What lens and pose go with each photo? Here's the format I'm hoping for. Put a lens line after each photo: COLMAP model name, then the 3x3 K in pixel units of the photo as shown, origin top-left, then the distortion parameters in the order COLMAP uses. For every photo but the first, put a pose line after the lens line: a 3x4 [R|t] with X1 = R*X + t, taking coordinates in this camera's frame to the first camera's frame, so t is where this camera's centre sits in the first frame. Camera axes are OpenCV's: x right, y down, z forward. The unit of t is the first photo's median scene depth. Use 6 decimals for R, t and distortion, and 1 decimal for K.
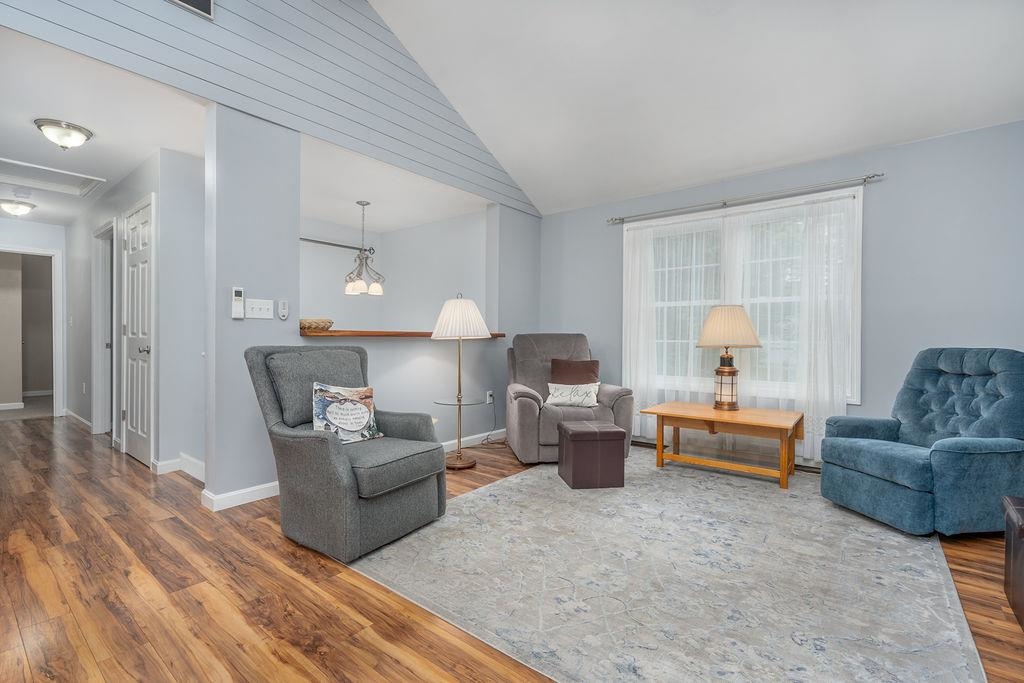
lens RADIAL K [[464.5, 0, 512.0], [0, 464.5, 341.5], [0, 0, 1]] dist [-0.007768, 0.005165]
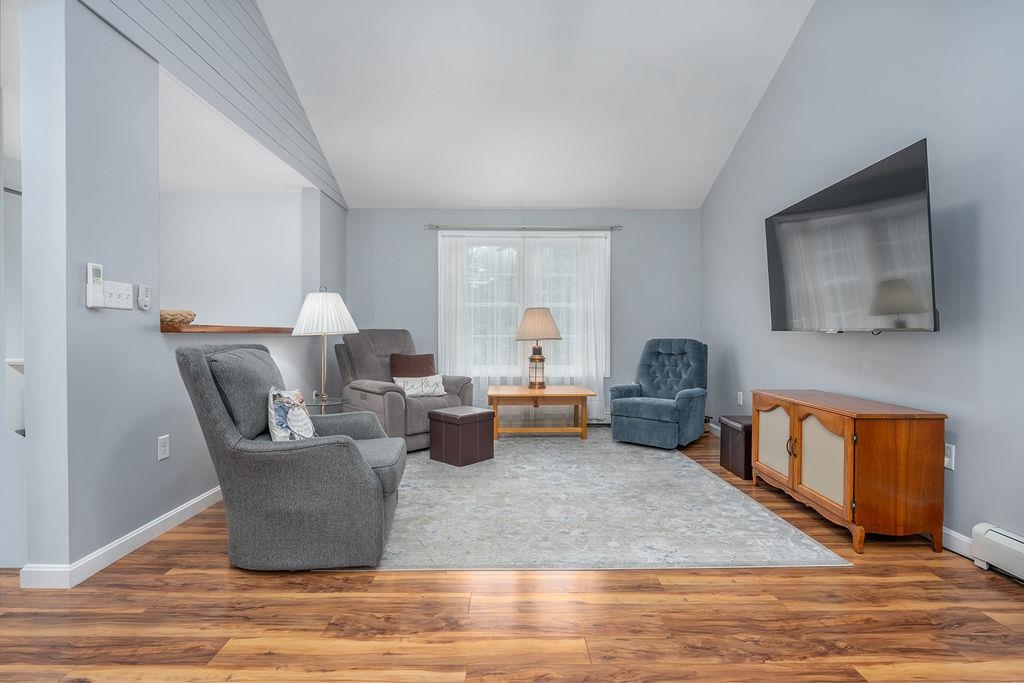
lens RADIAL K [[464.5, 0, 512.0], [0, 464.5, 341.5], [0, 0, 1]] dist [-0.007768, 0.005165]
pose [[0.772214, -0.014533, 0.635197, -0.538765], [0.007464, 0.999877, 0.013801, -0.003156], [-0.635319, -0.005916, 0.772227, 0.050931]]
